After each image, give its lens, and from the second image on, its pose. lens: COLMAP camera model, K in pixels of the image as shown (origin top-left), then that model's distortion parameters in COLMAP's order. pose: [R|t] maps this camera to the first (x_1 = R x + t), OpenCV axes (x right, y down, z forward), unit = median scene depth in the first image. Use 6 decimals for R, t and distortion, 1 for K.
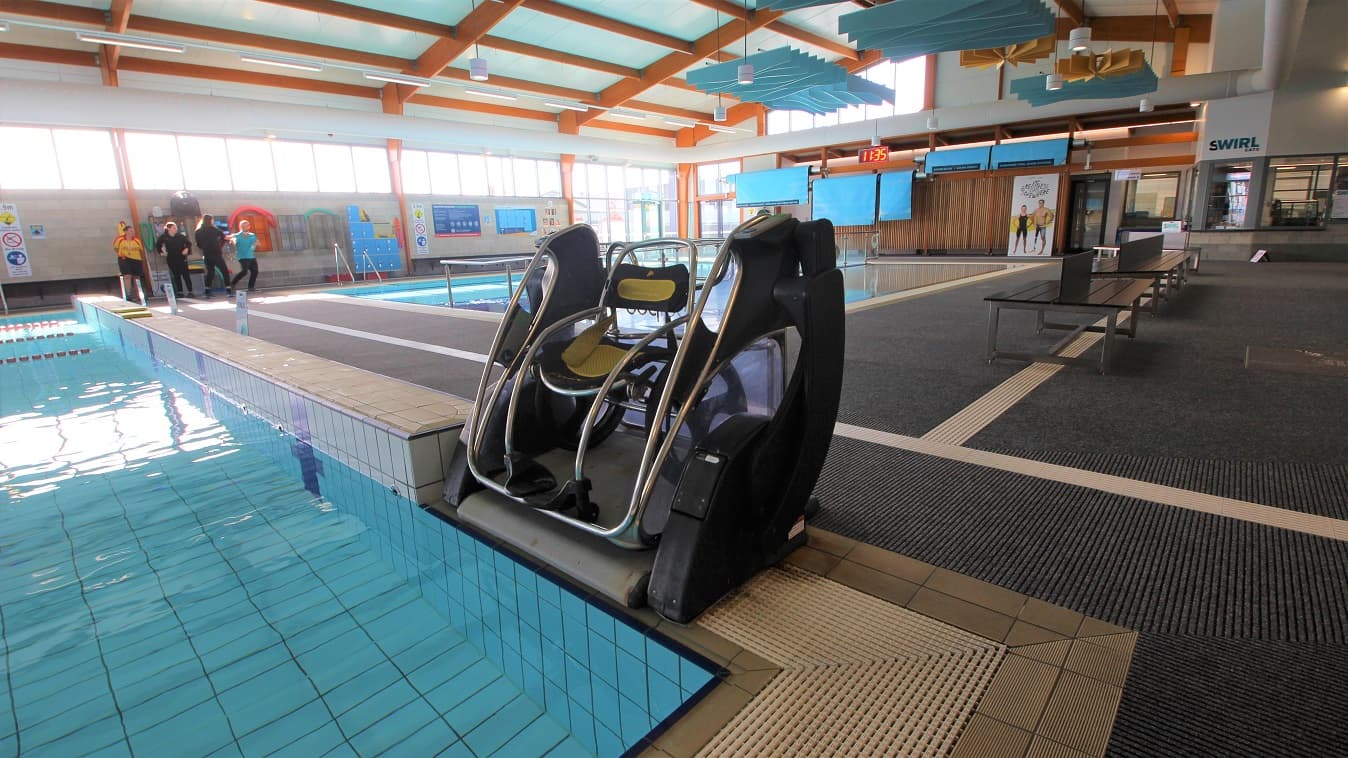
lens RADIAL K [[623.5, 0, 667.5], [0, 623.5, 365.7], [0, 0, 1]] dist [-0.004388, -0.003327]
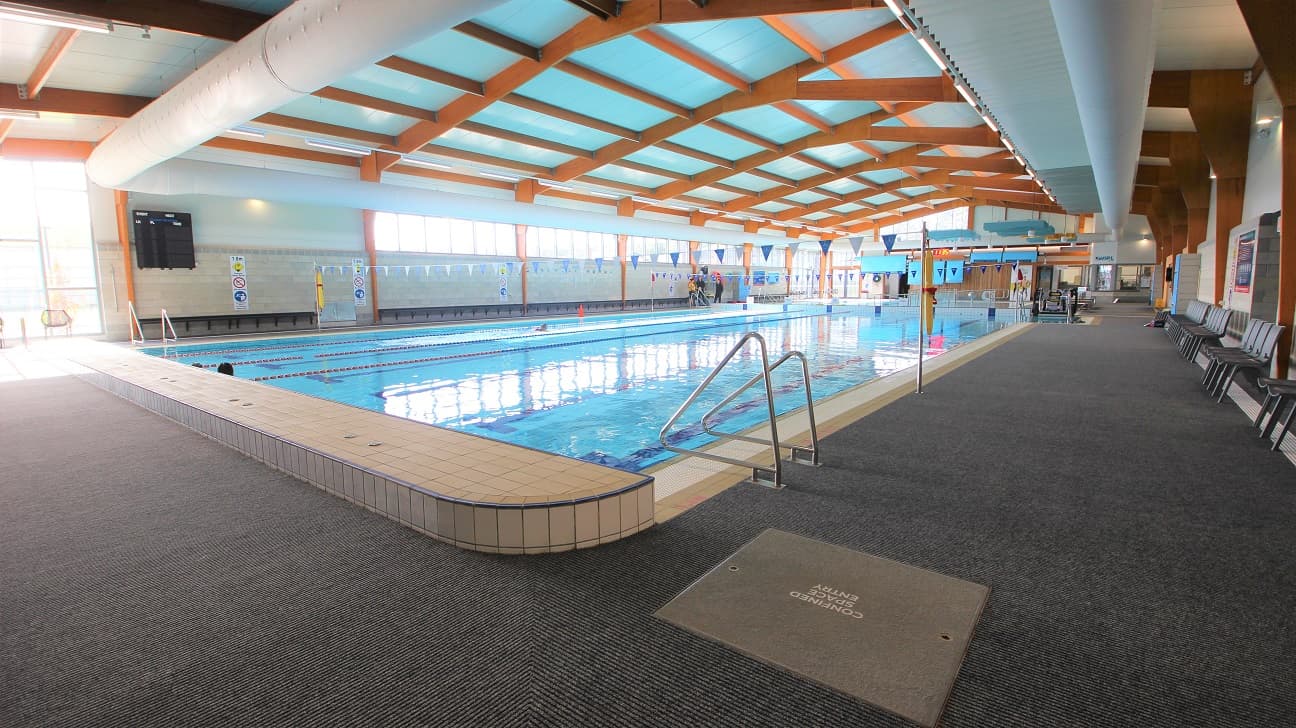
lens RADIAL K [[599.5, 0, 620.9], [0, 599.5, 330.8], [0, 0, 1]] dist [-0.004388, -0.003327]
pose [[0.997388, 0.015568, 0.070534, -0.796692], [-0.005423, 0.989880, -0.141801, 0.194506], [-0.072028, 0.141048, 0.987379, -0.798601]]
